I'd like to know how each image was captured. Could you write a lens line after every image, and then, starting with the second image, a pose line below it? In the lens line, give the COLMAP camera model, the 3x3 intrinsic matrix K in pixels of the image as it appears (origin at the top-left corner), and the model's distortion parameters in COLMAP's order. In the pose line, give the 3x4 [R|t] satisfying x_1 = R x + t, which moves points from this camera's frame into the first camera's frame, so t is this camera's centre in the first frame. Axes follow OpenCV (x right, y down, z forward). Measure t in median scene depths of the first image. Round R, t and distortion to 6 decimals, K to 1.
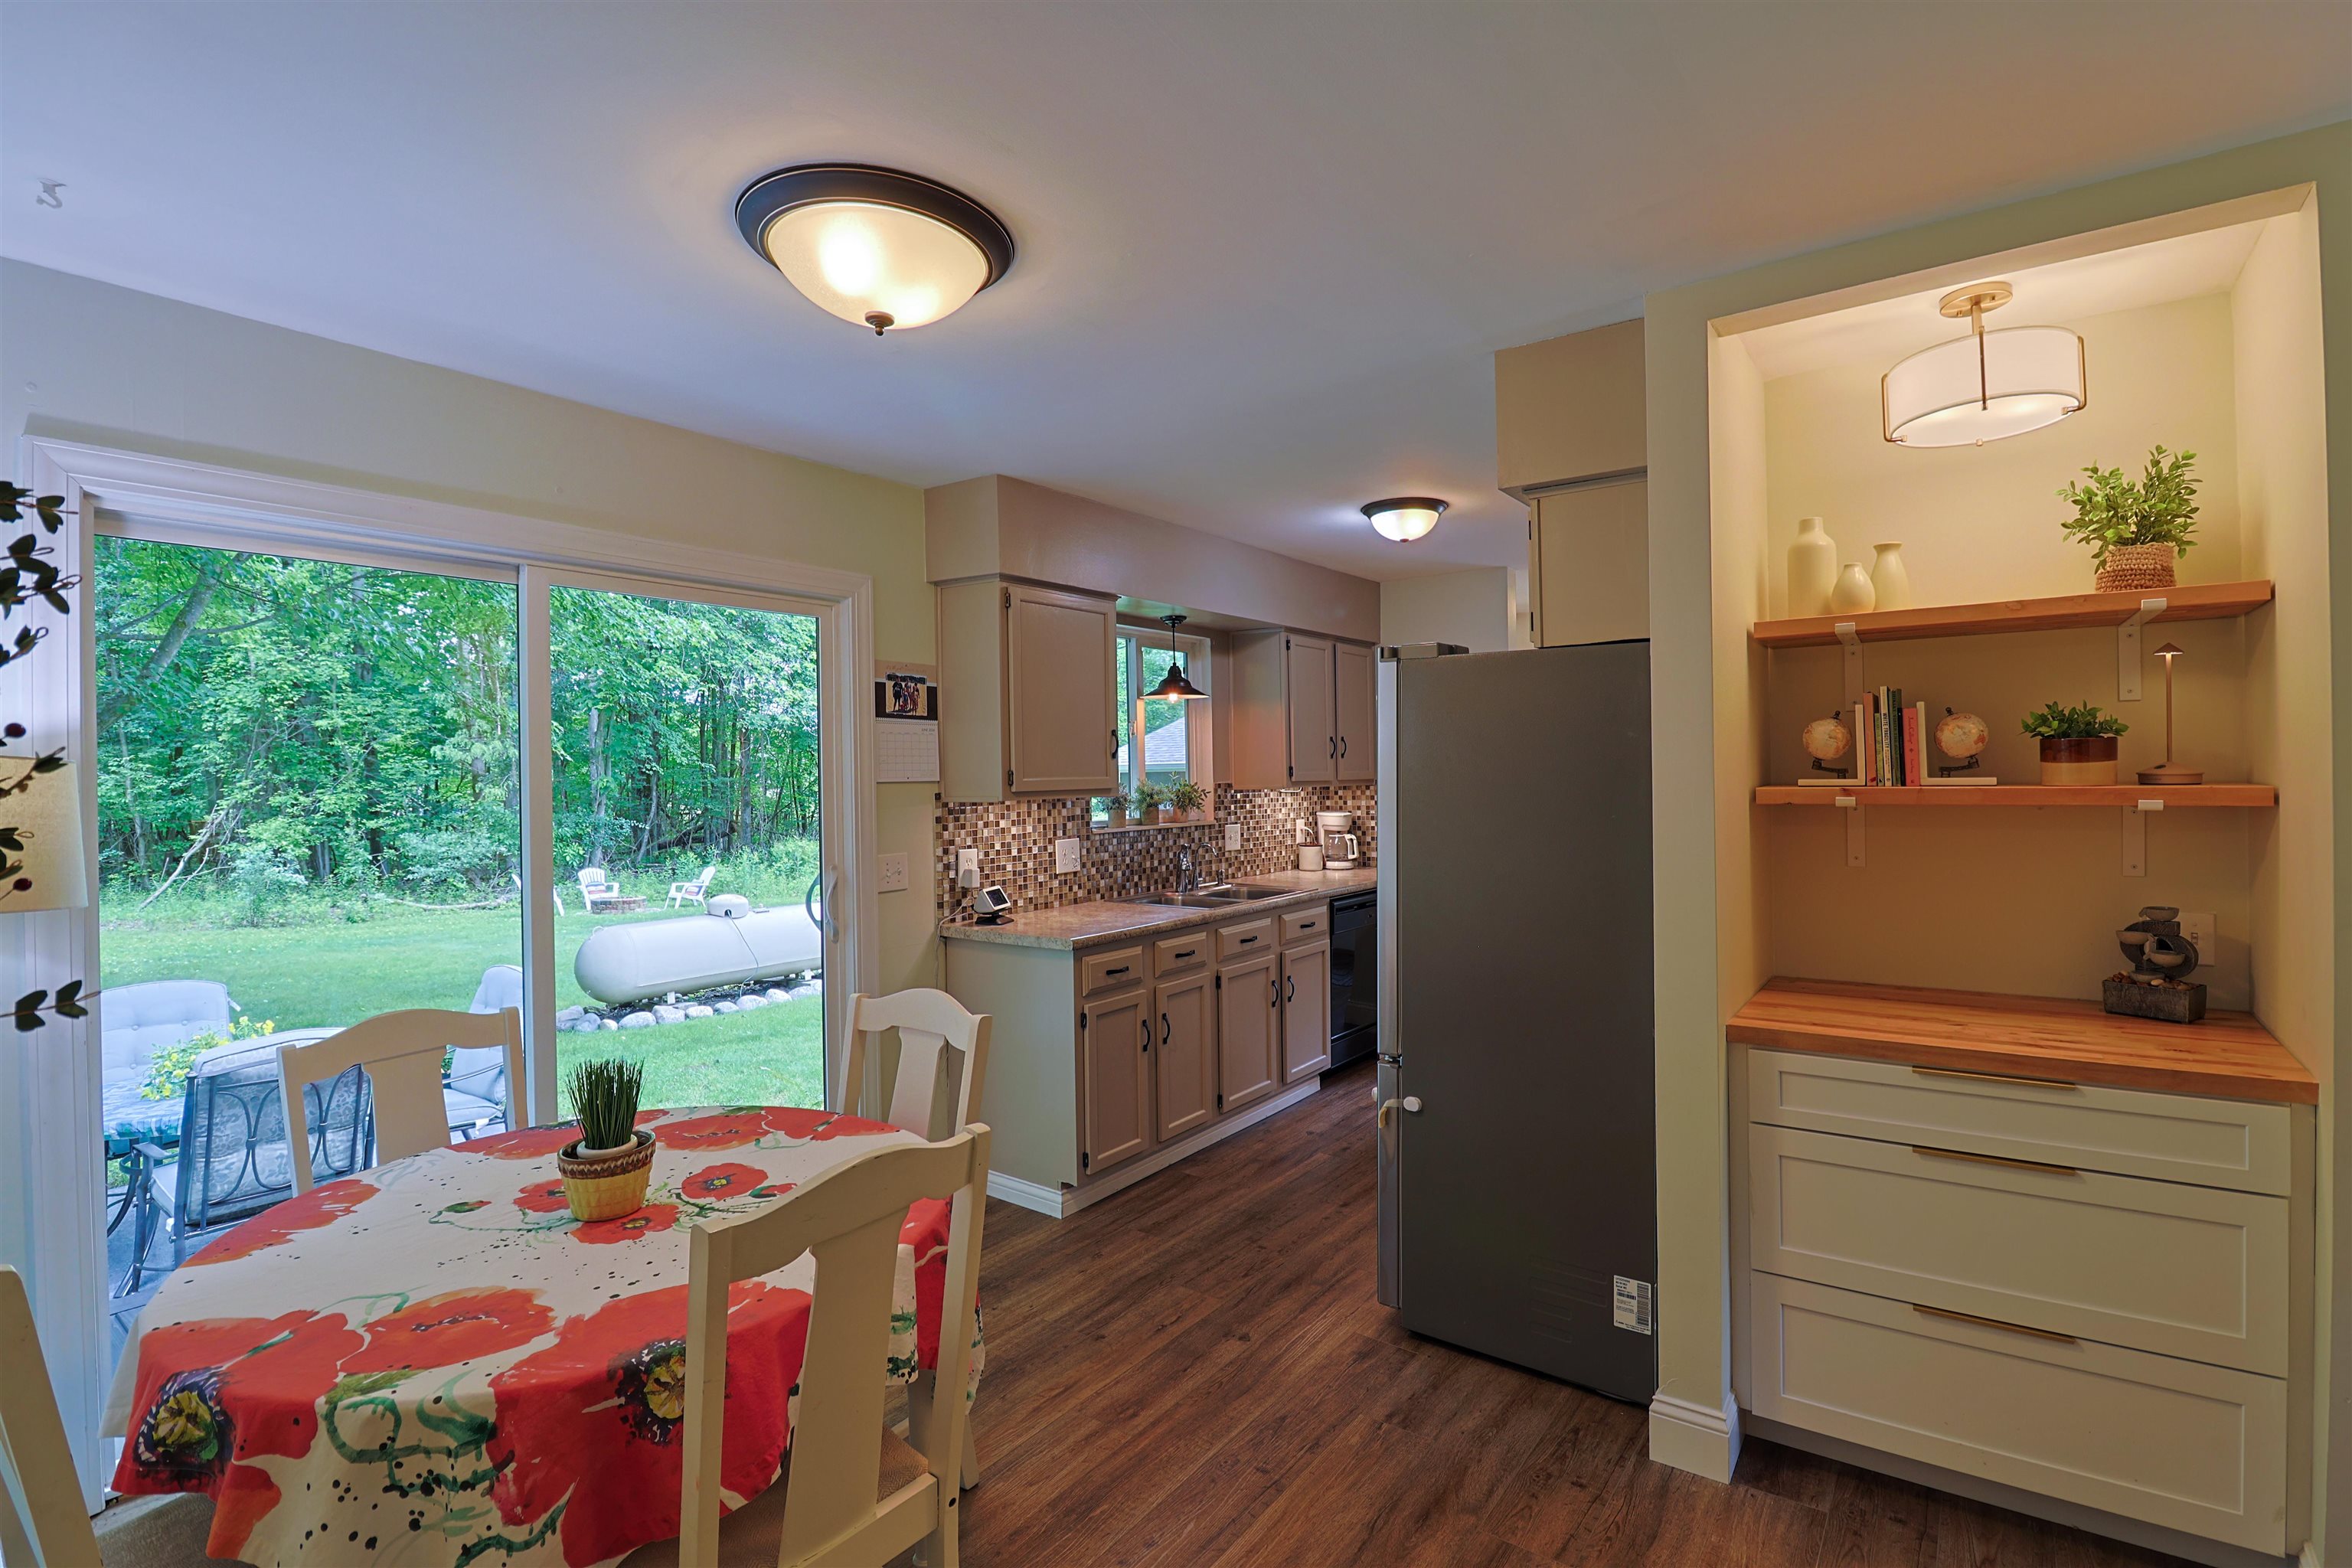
lens RADIAL K [[1083.0, 0, 1176.4], [0, 1083.0, 777.1], [0, 0, 1]] dist [-0.000720, -0.000087]
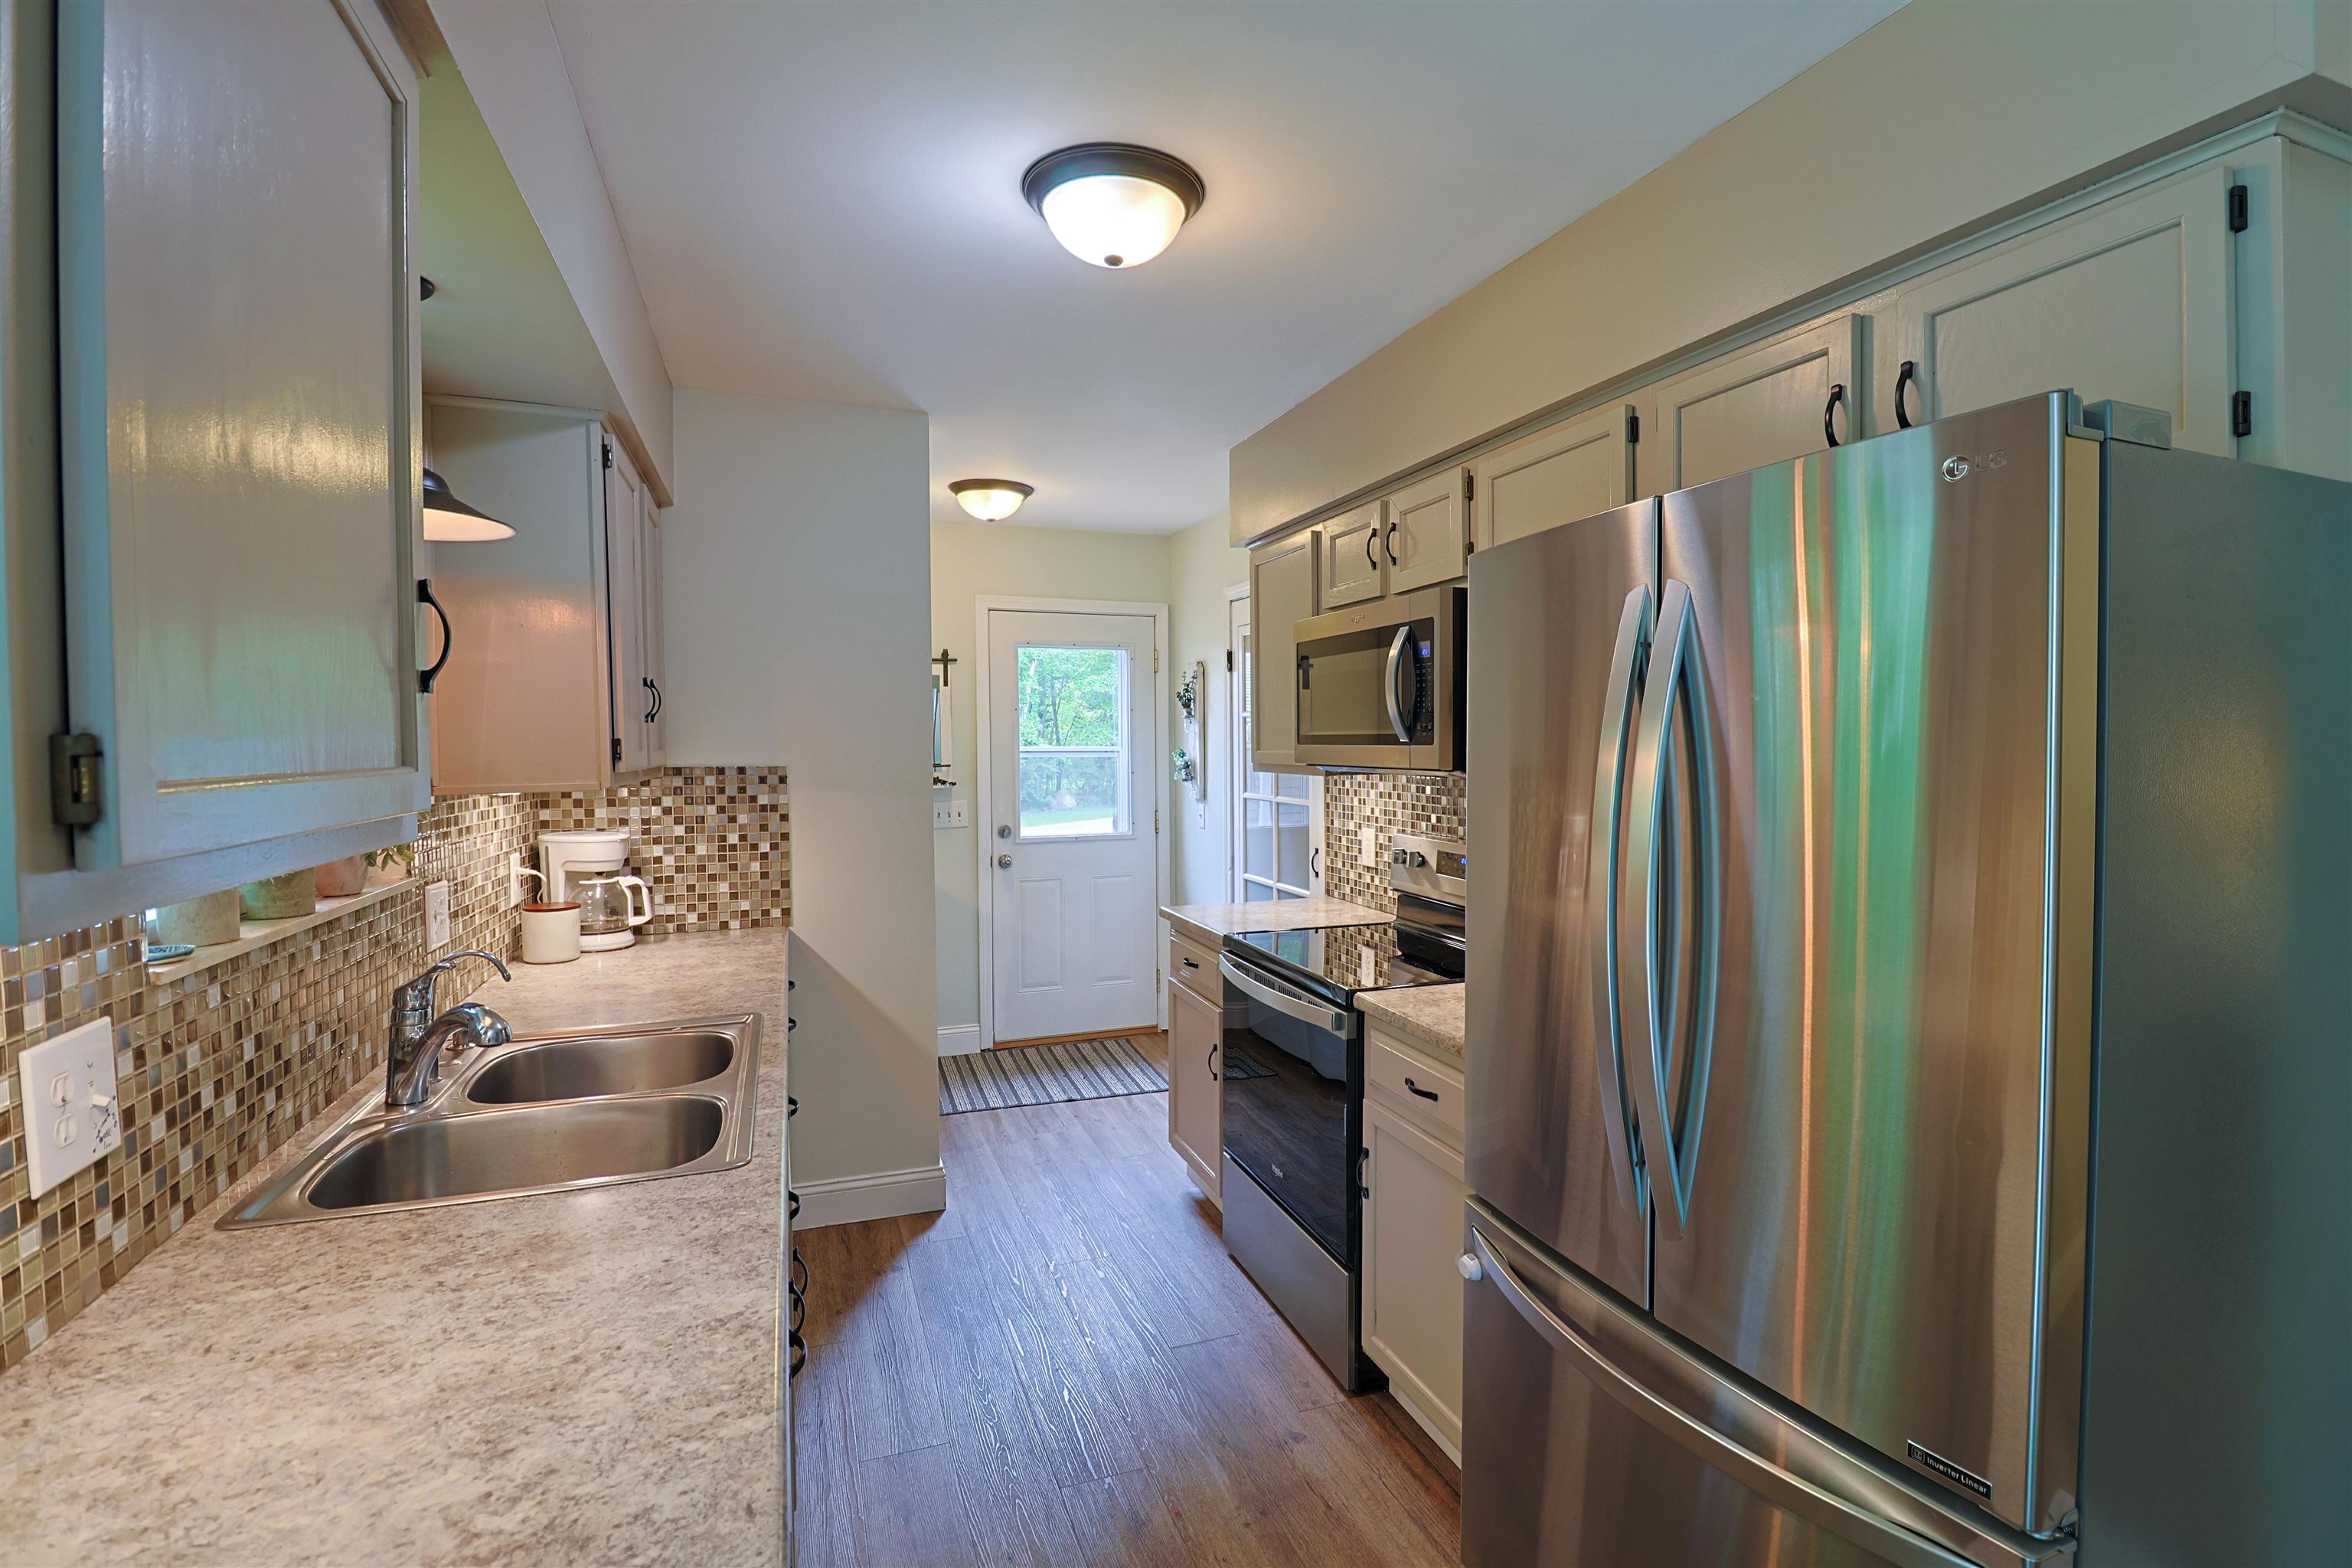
lens RADIAL K [[1083.0, 0, 1181.0], [0, 1083.0, 778.6], [0, 0, 1]] dist [-0.000720, -0.000087]
pose [[0.538445, -0.011024, 0.842588, -0.128882], [-0.003183, 0.999881, 0.015116, -0.002071], [-0.842654, -0.010821, 0.538346, 0.511060]]
